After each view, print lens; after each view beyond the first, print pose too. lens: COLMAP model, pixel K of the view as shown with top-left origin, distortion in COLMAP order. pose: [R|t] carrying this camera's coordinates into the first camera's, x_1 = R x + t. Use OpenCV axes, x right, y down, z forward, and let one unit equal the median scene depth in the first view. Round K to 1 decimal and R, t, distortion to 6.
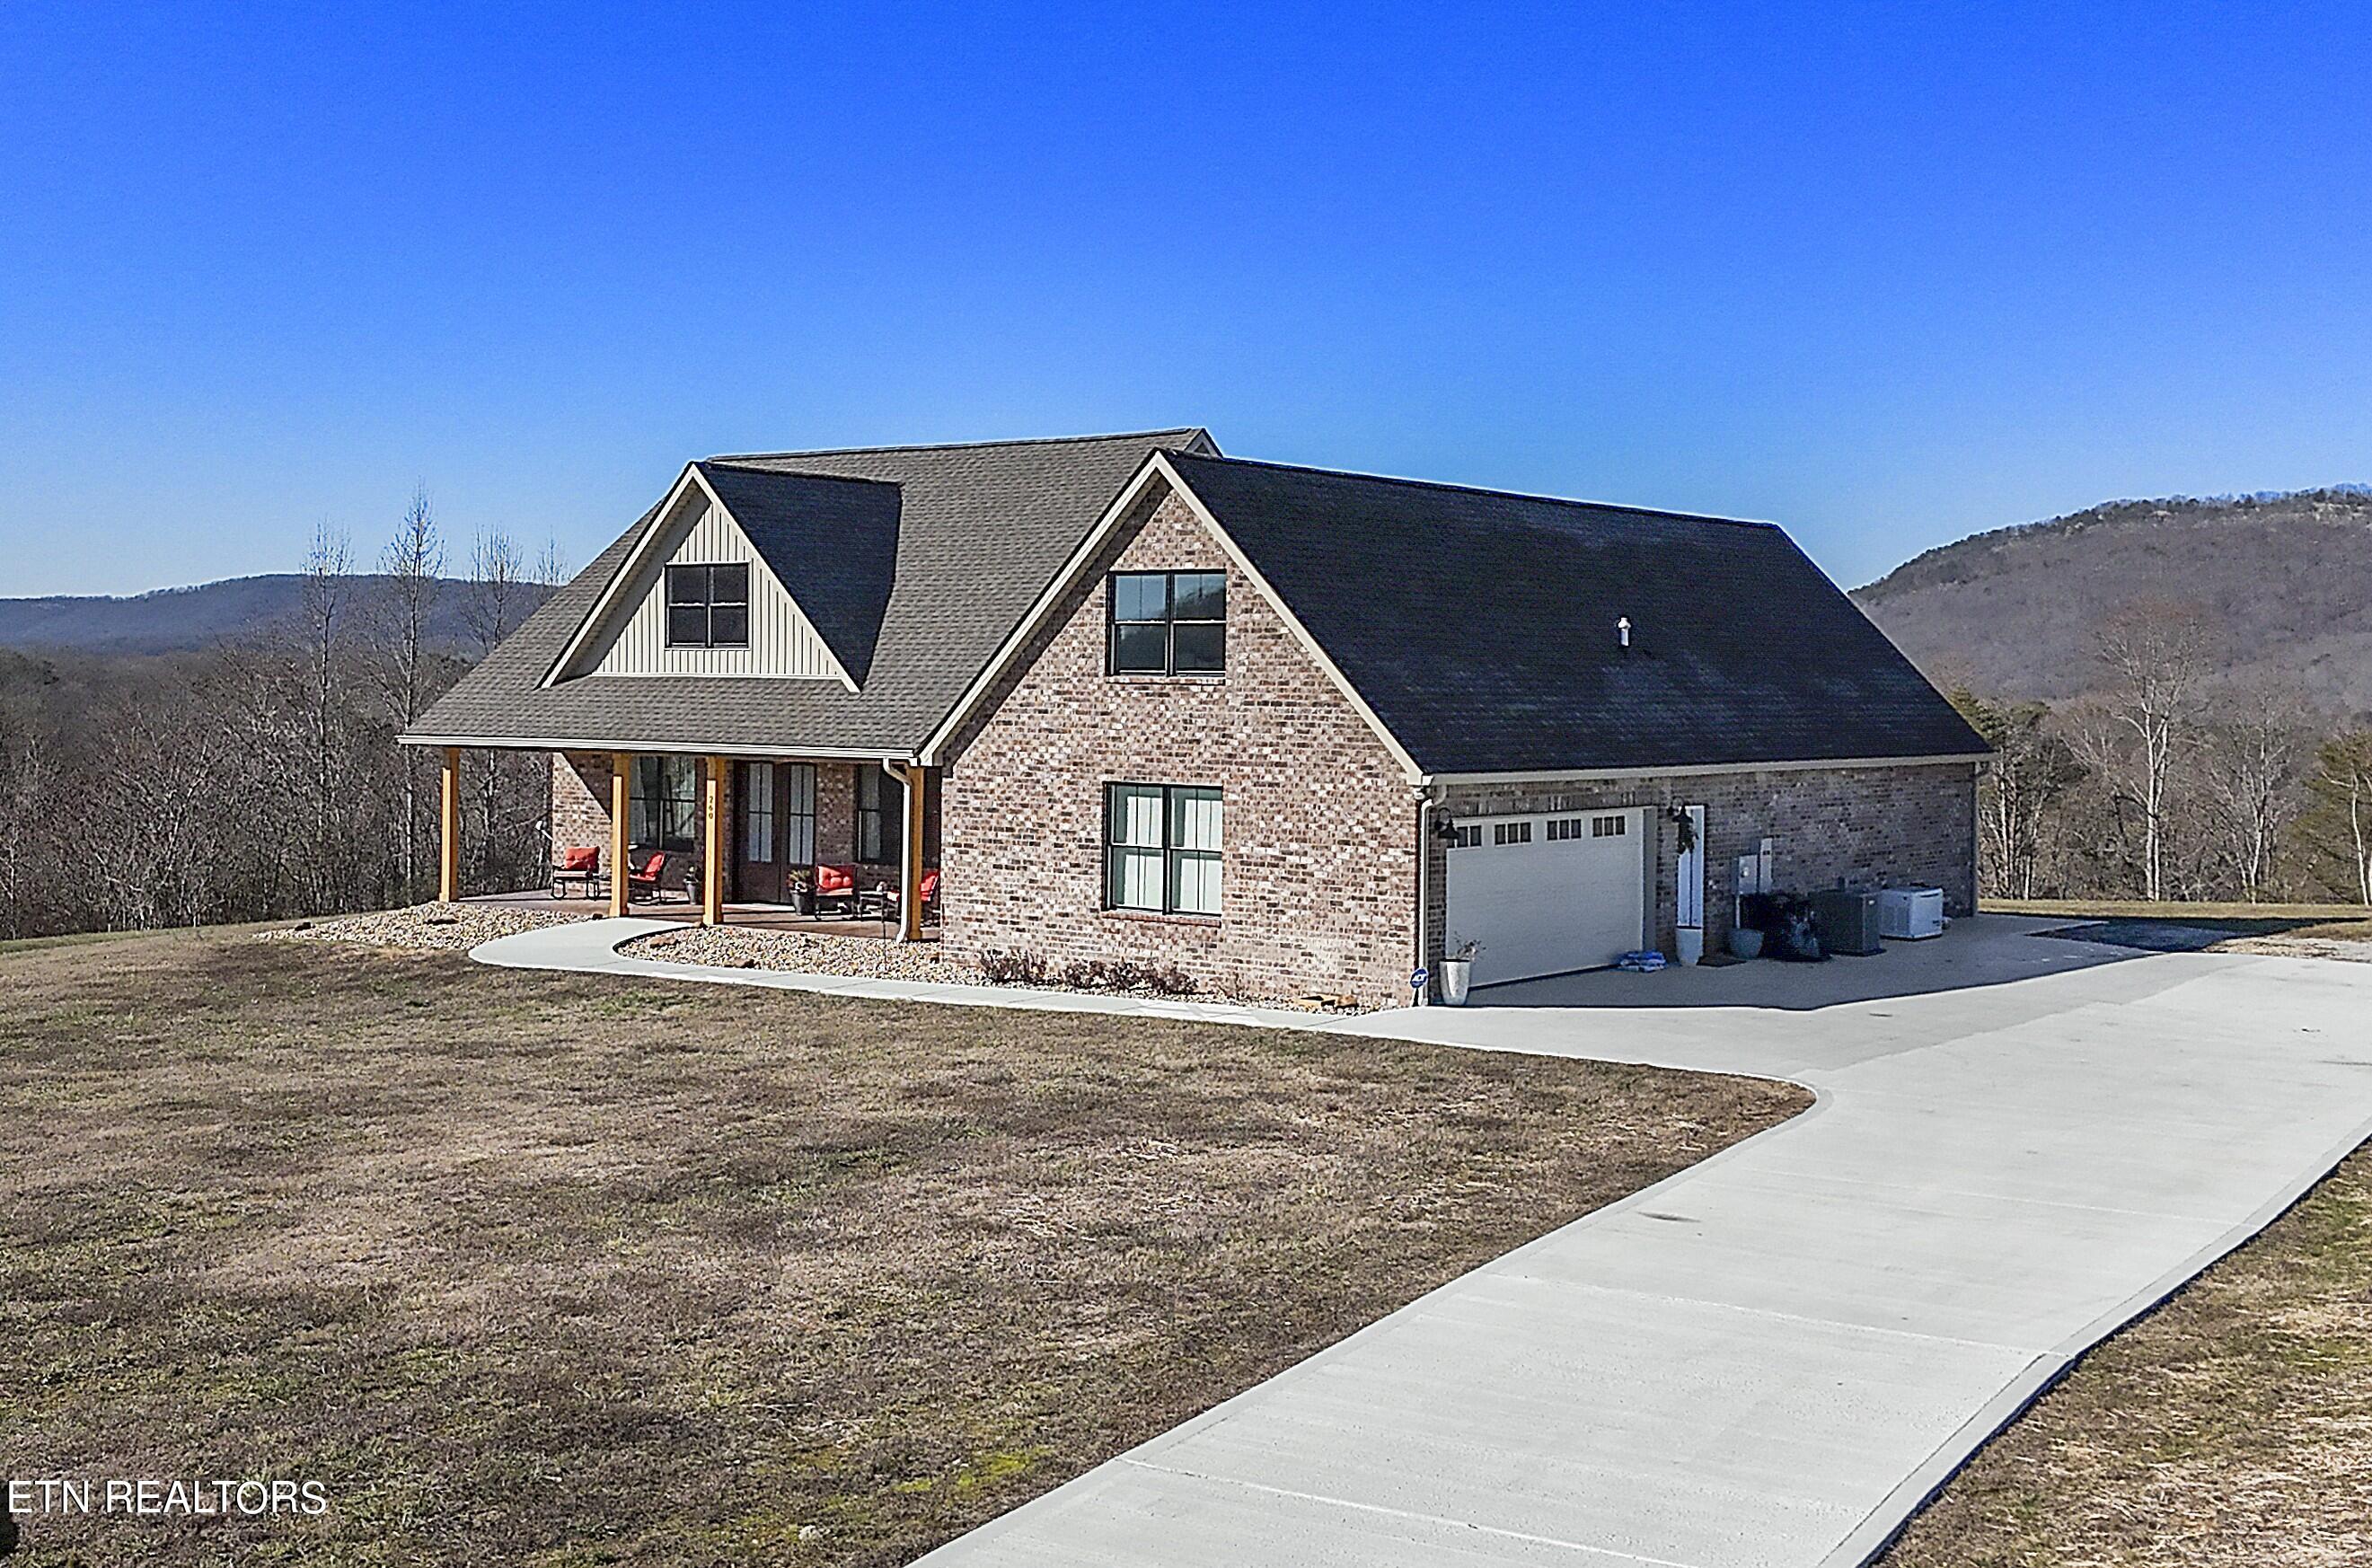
lens RADIAL K [[2706.4, 0, 1193.7], [0, 2706.4, 587.5], [0, 0, 1]] dist [0.053749, 0.000000]
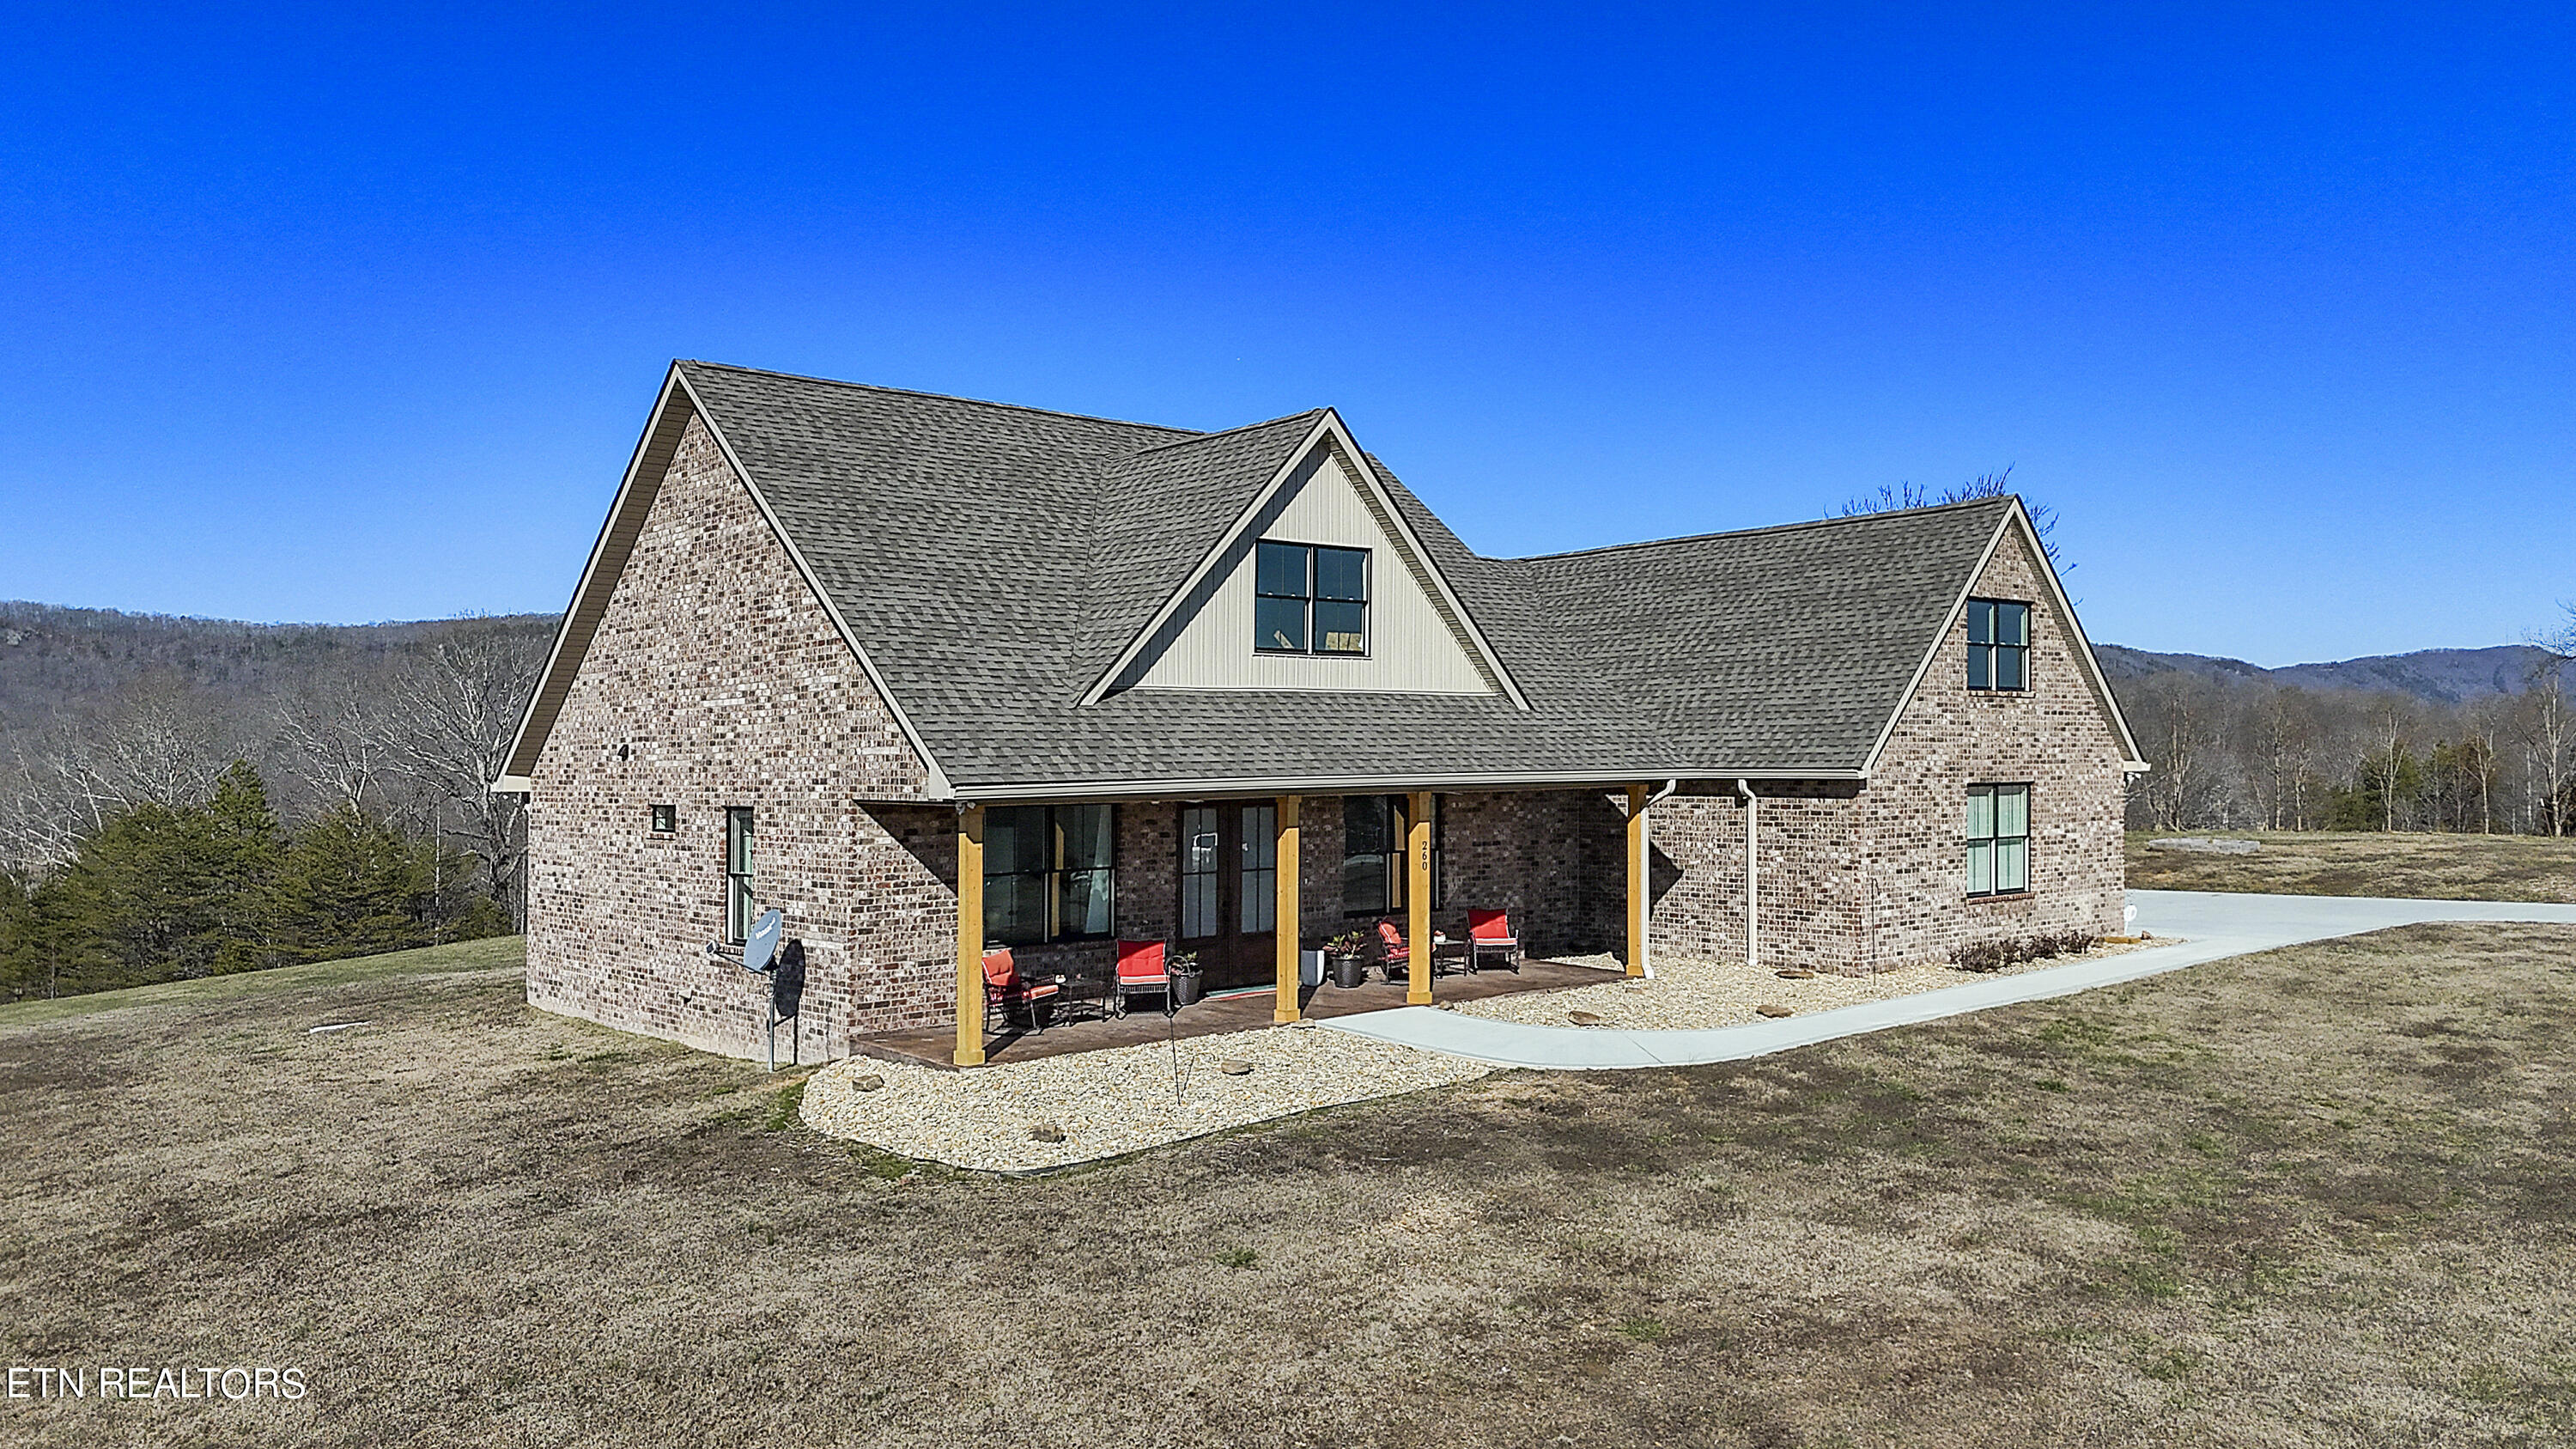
lens RADIAL K [[1906.8, 0, 1359.1], [0, 1906.8, 696.5], [0, 0, 1]] dist [0.067214, -0.048682]
pose [[0.210983, 0.016666, 0.977348, -0.850963], [-0.019563, 0.999726, -0.012825, 0.050006], [-0.977294, -0.016414, 0.211251, 1.063788]]
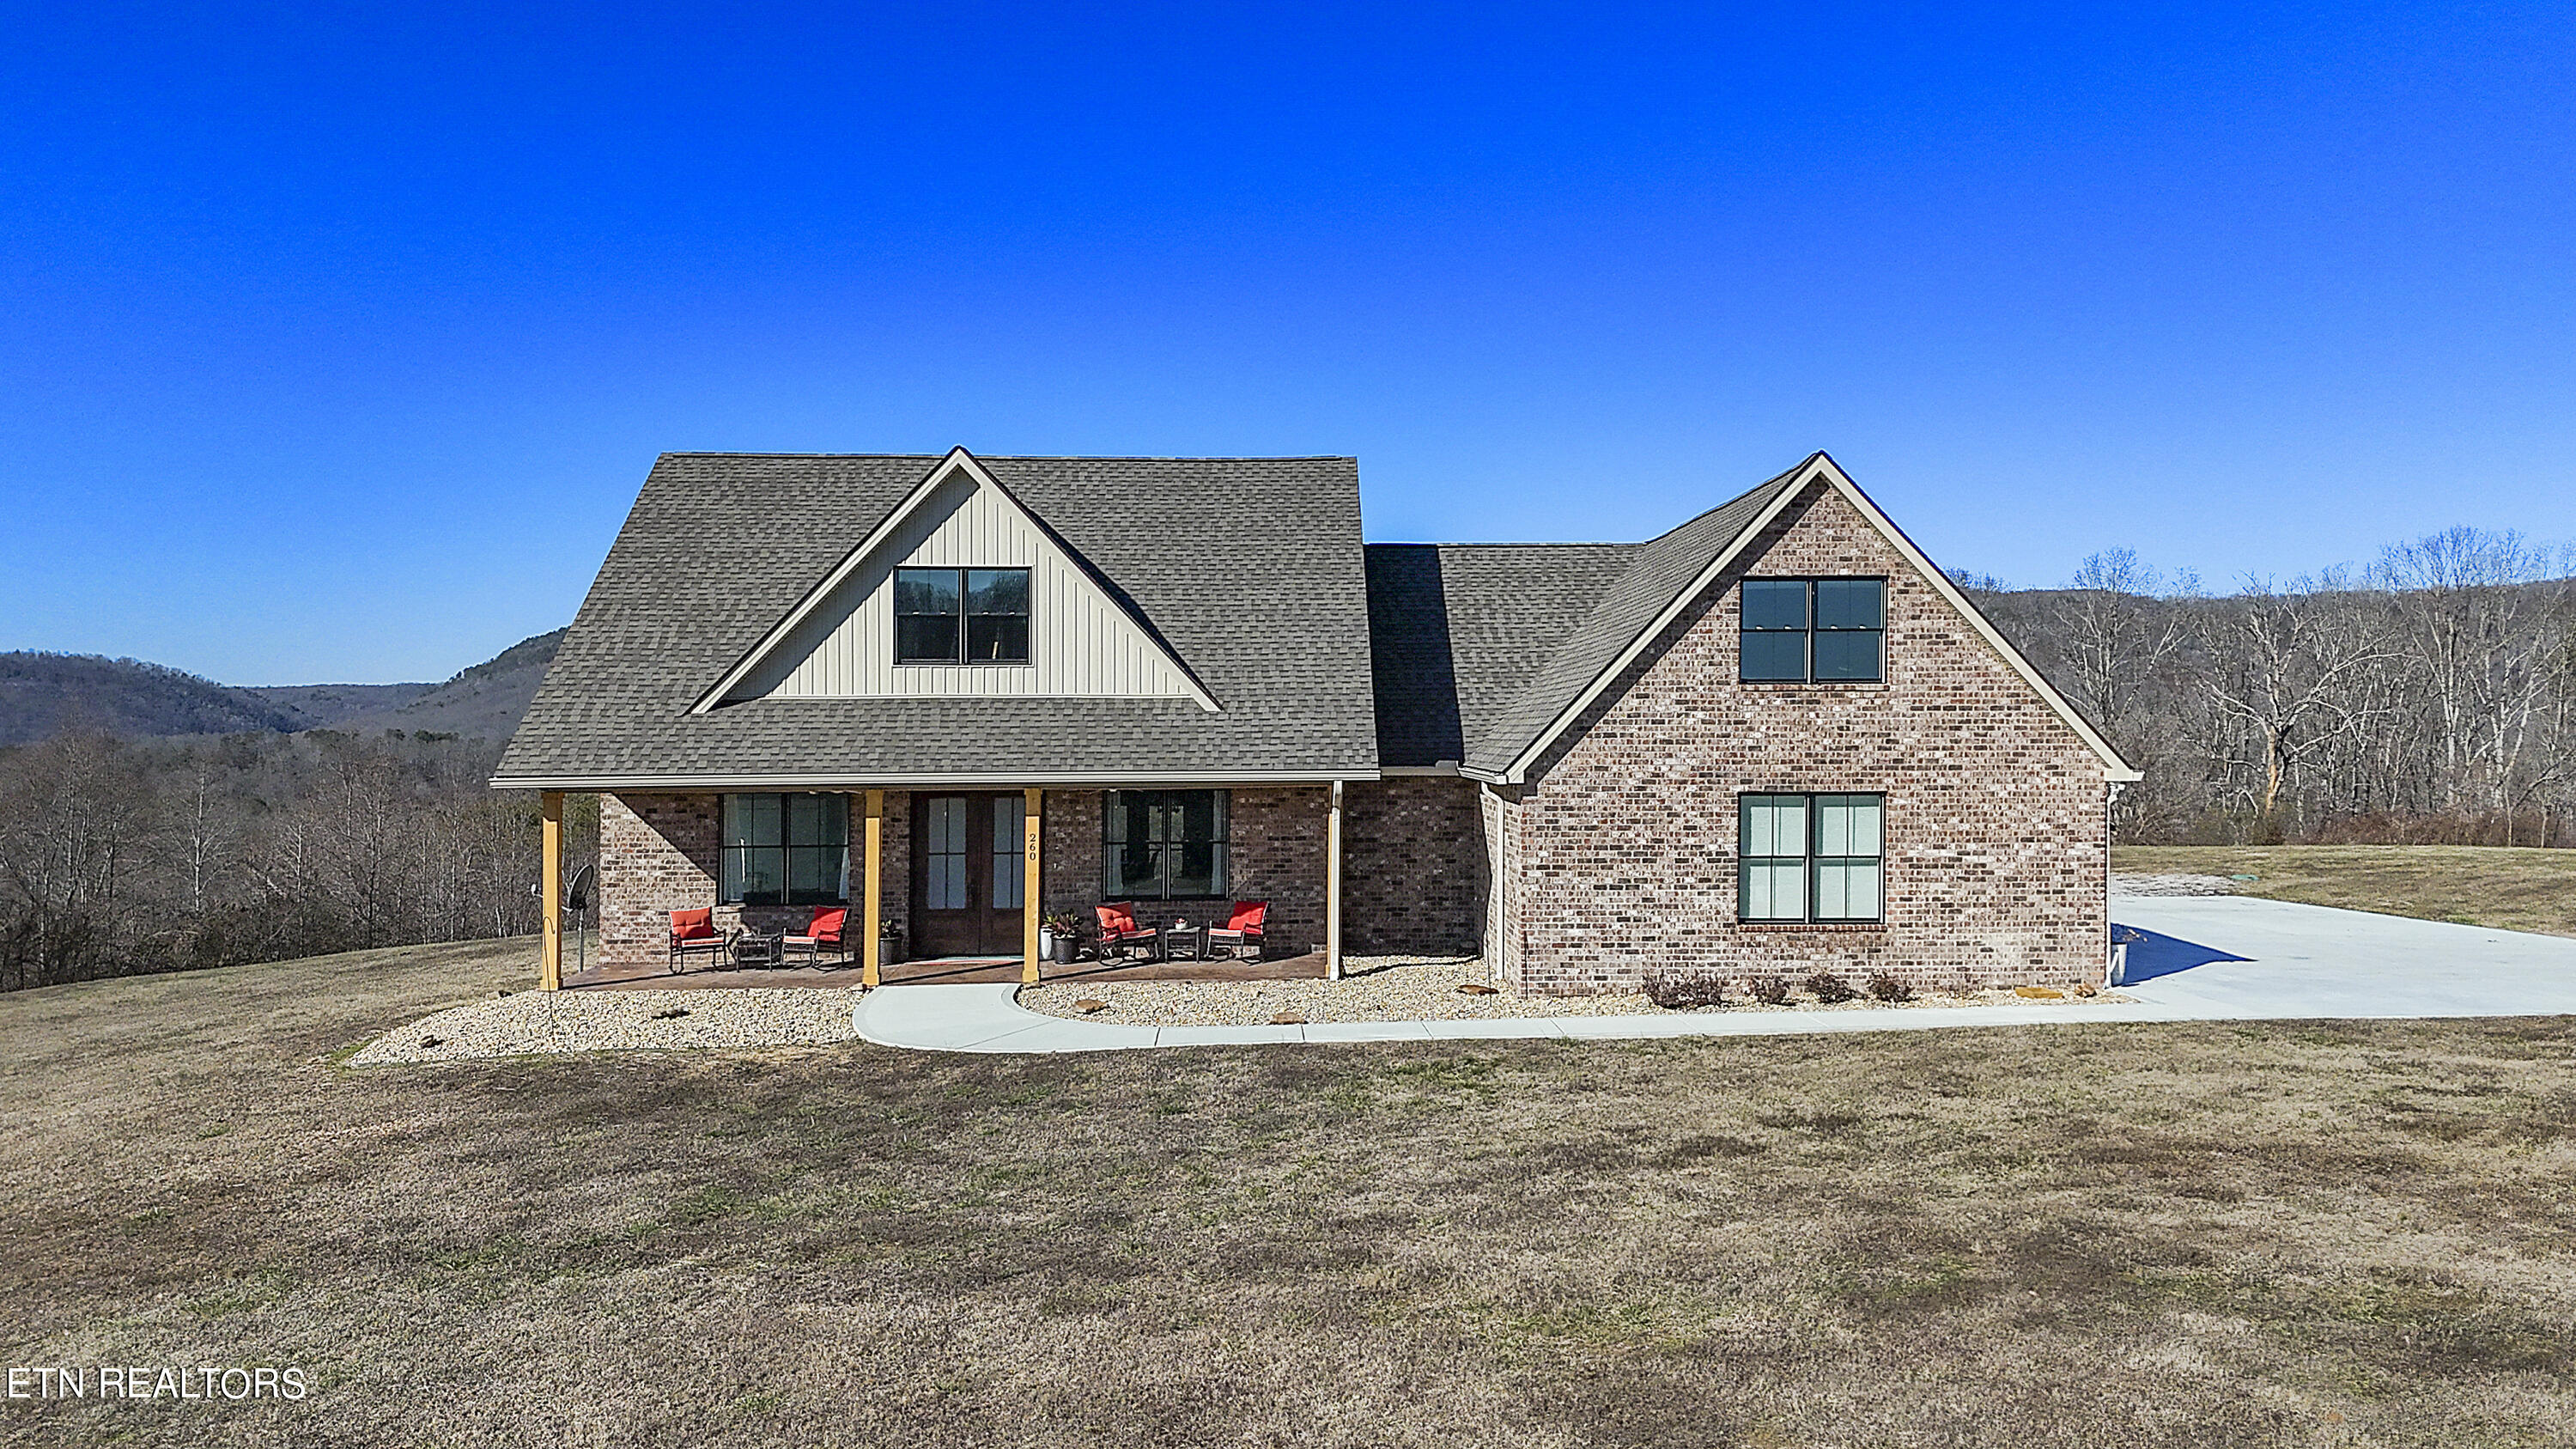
lens RADIAL K [[1906.8, 0, 1350.1], [0, 1906.8, 664.9], [0, 0, 1]] dist [0.067214, -0.048682]
pose [[0.777437, 0.004715, 0.628943, -0.567707], [-0.006470, 0.999979, 0.000501, 0.026033], [-0.628927, -0.004459, 0.777452, 0.544905]]
